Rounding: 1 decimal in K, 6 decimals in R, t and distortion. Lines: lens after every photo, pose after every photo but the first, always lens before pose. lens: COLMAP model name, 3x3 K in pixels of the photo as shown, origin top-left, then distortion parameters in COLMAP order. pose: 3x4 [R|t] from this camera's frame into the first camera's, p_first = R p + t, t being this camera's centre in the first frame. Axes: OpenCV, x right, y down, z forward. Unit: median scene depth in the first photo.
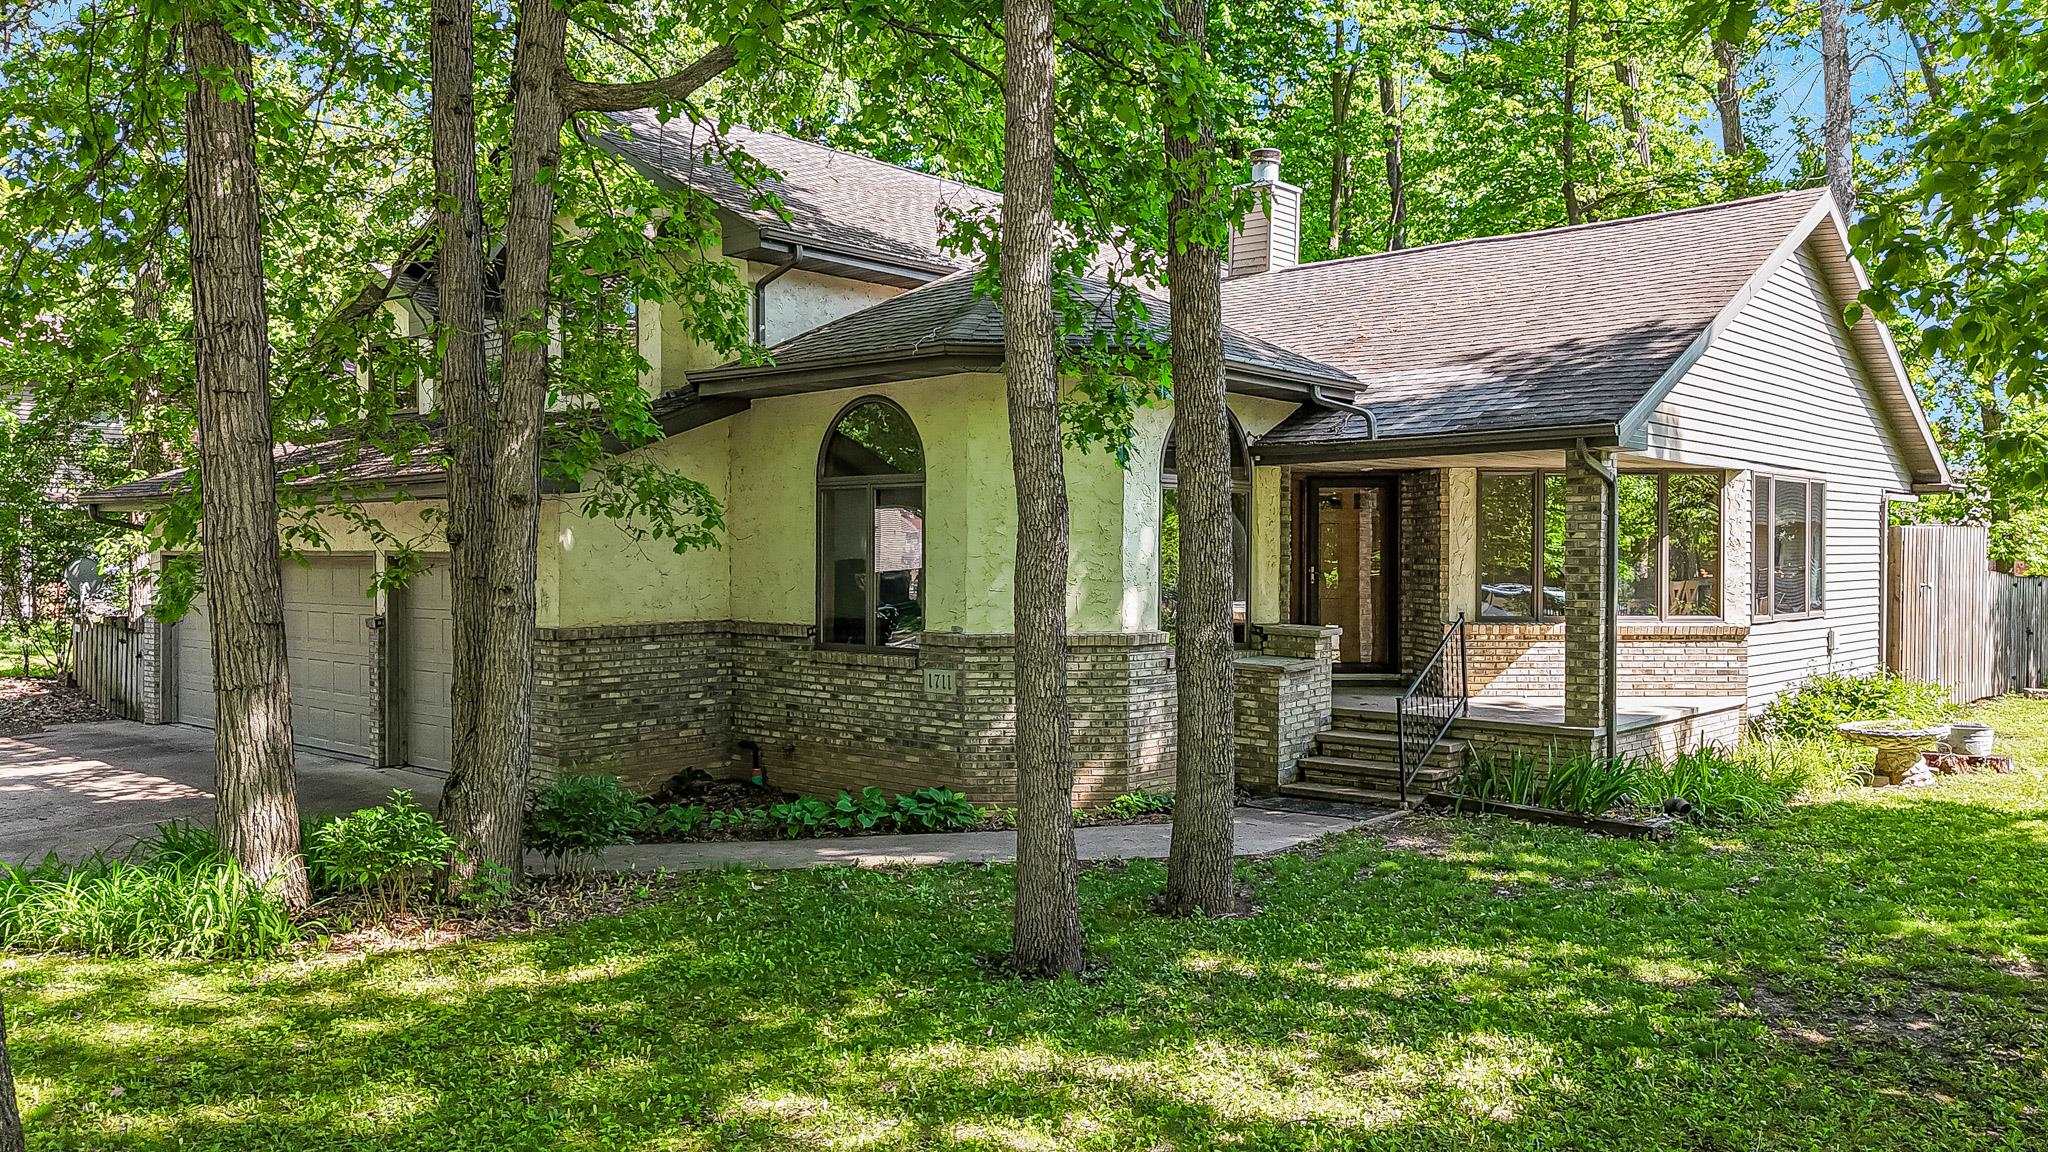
lens RADIAL K [[1538.4, 0, 1024.0], [0, 1538.4, 576.0], [0, 0, 1]] dist [0.118295, -0.157618]
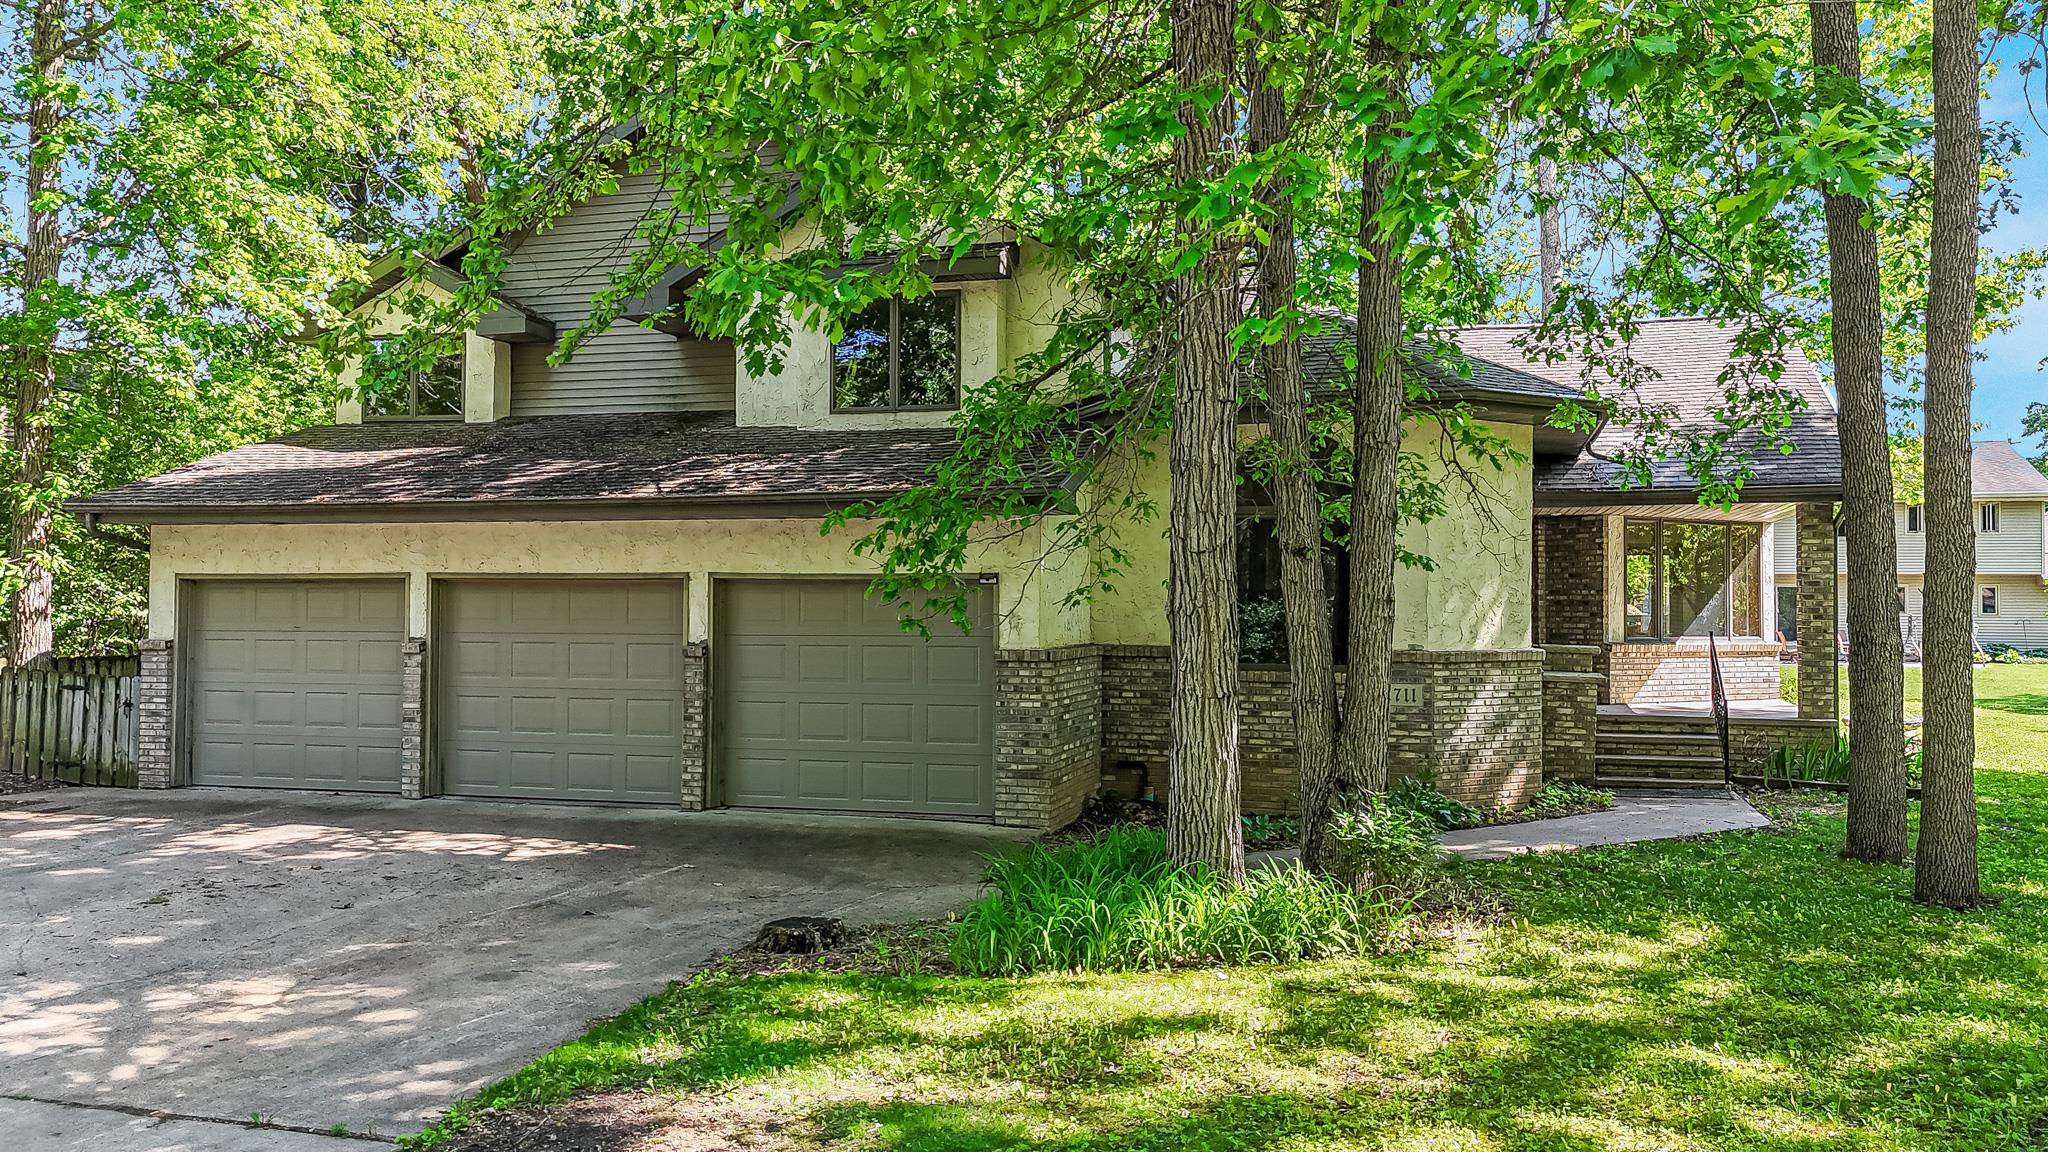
lens RADIAL K [[1538.4, 0, 1024.0], [0, 1538.4, 576.0], [0, 0, 1]] dist [0.118295, -0.157618]
pose [[0.897464, 0.012633, 0.440906, -0.746867], [0.001575, 0.999492, -0.031843, 0.017789], [-0.441085, 0.029272, 0.896988, 0.120410]]
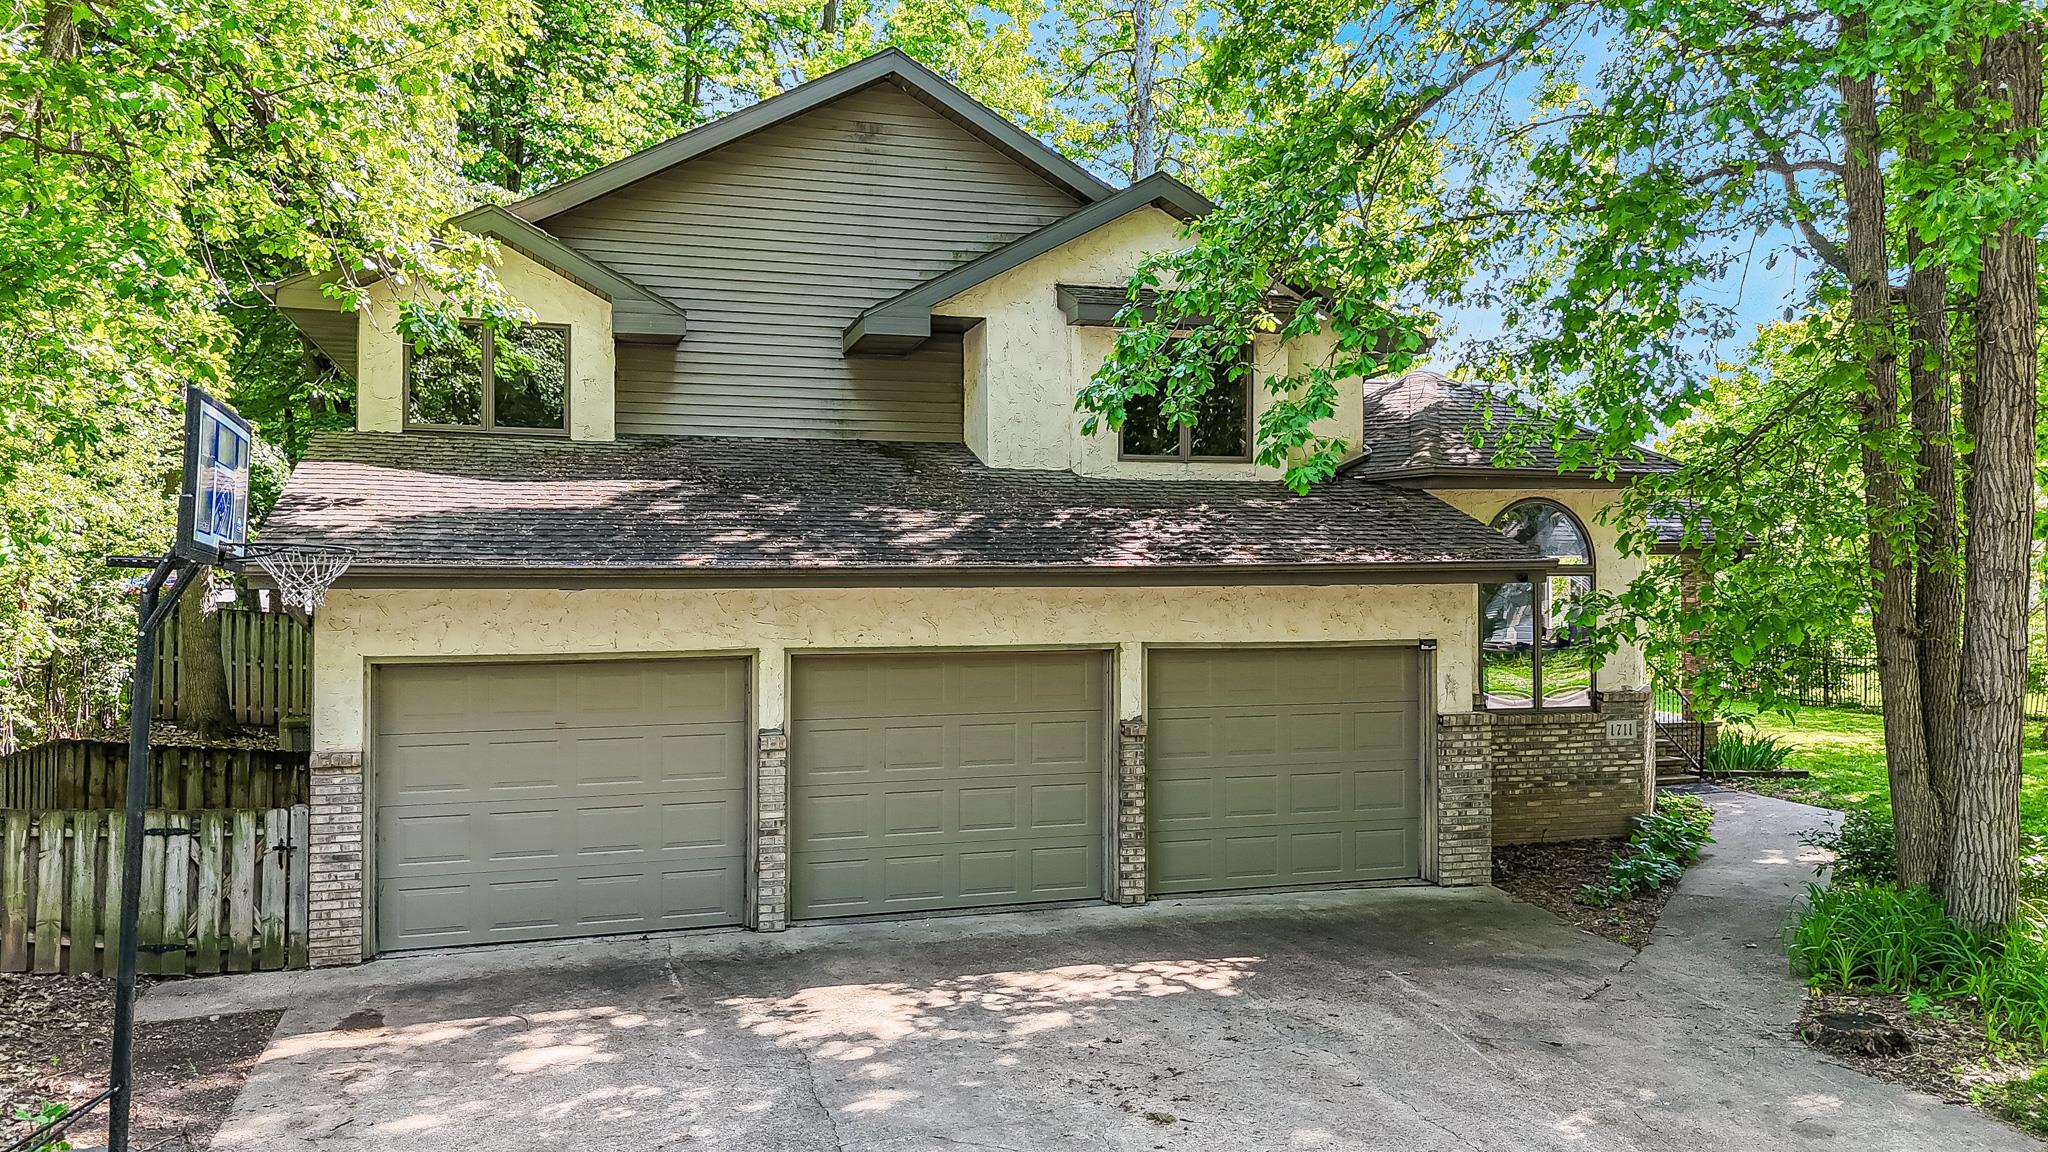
lens RADIAL K [[1538.4, 0, 1024.0], [0, 1538.4, 576.0], [0, 0, 1]] dist [0.118295, -0.157618]
pose [[0.498177, -0.007424, 0.867043, -1.346882], [0.012424, 0.999922, 0.001424, -0.062846], [-0.866986, 0.010063, 0.498231, 0.748604]]
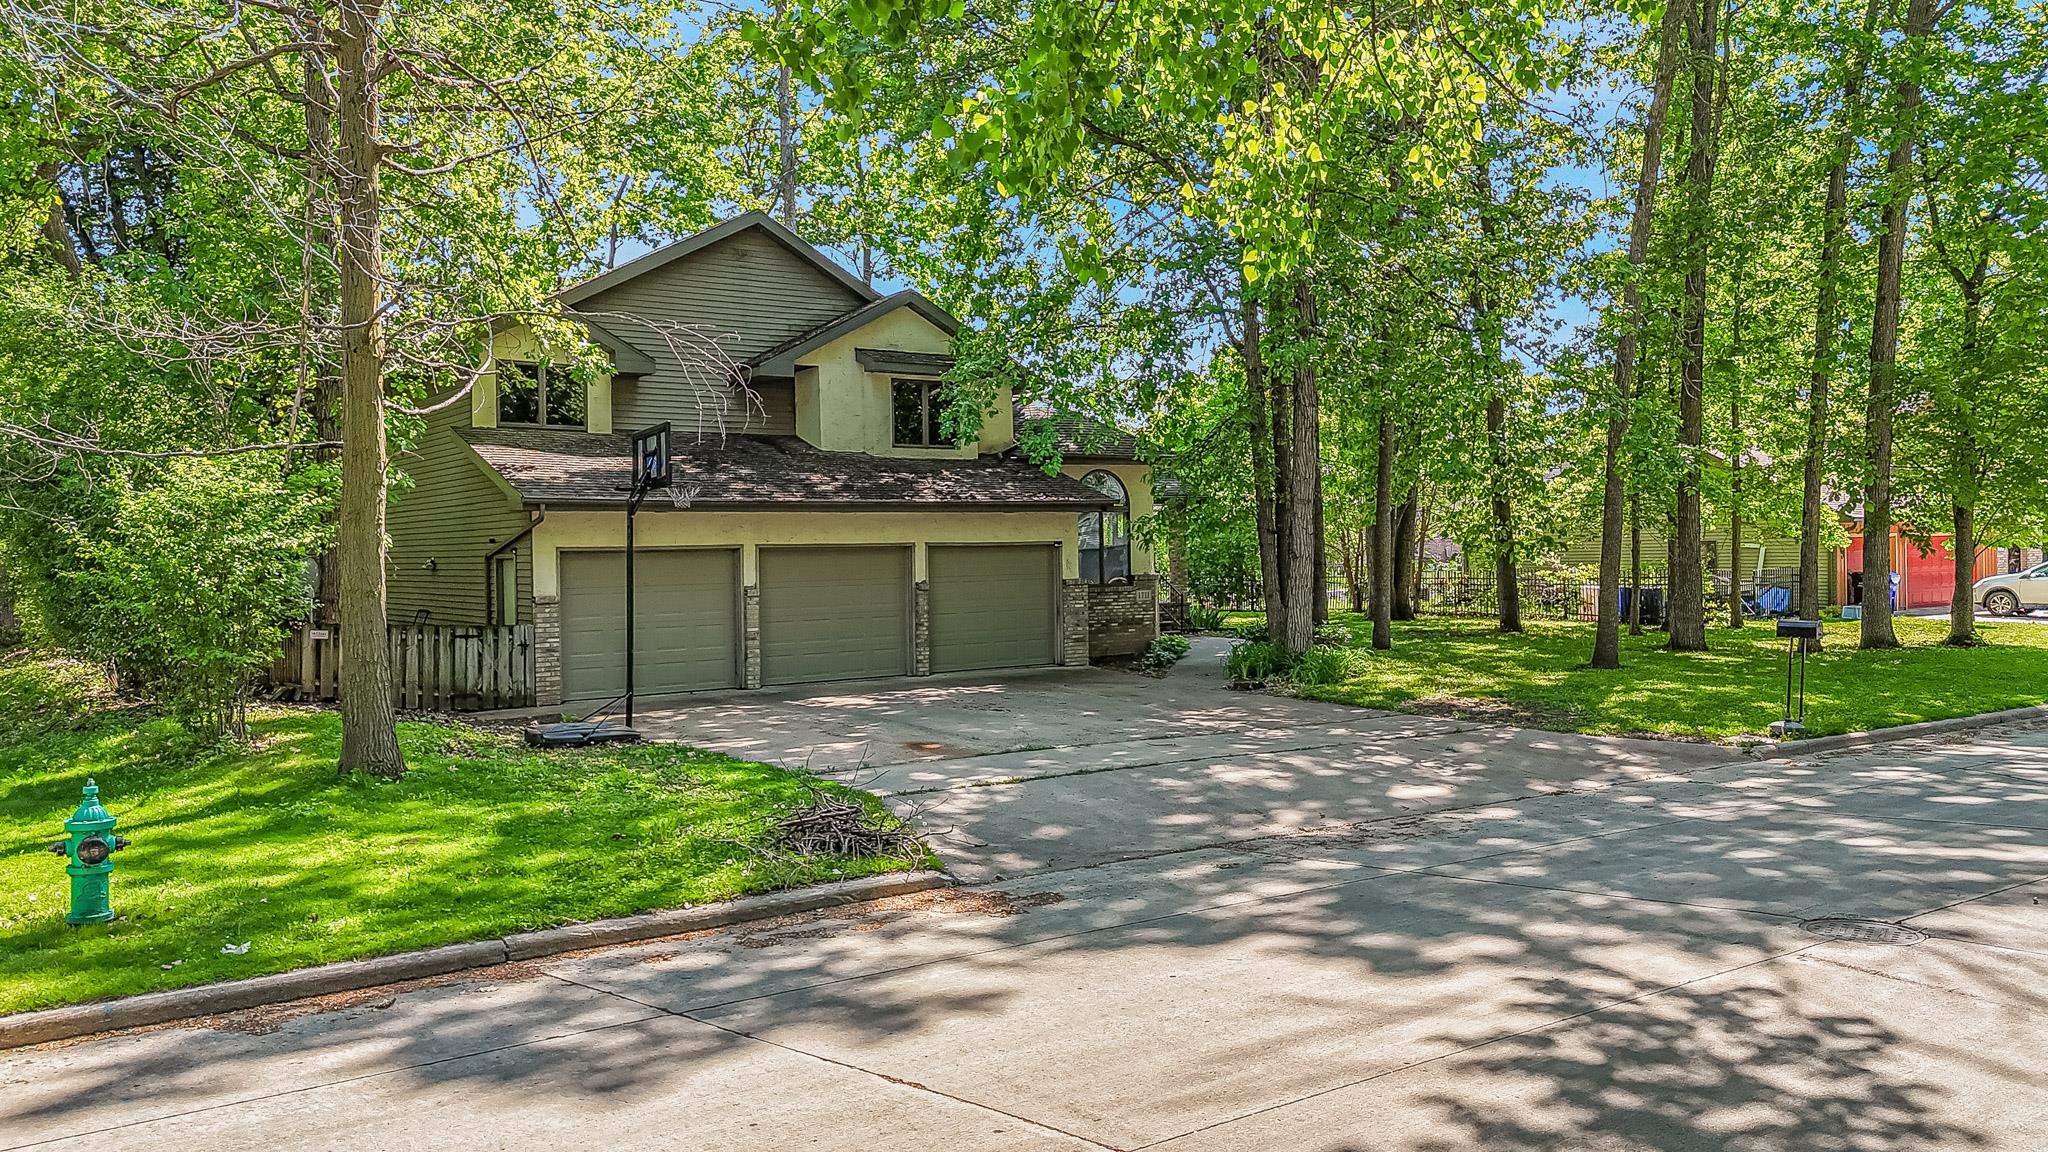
lens RADIAL K [[1538.4, 0, 1024.0], [0, 1538.4, 576.0], [0, 0, 1]] dist [0.118295, -0.157618]
pose [[0.203774, -0.029292, 0.978580, -2.278328], [0.025499, 0.999372, 0.024604, -0.020979], [-0.978686, 0.019939, 0.204393, 0.666514]]
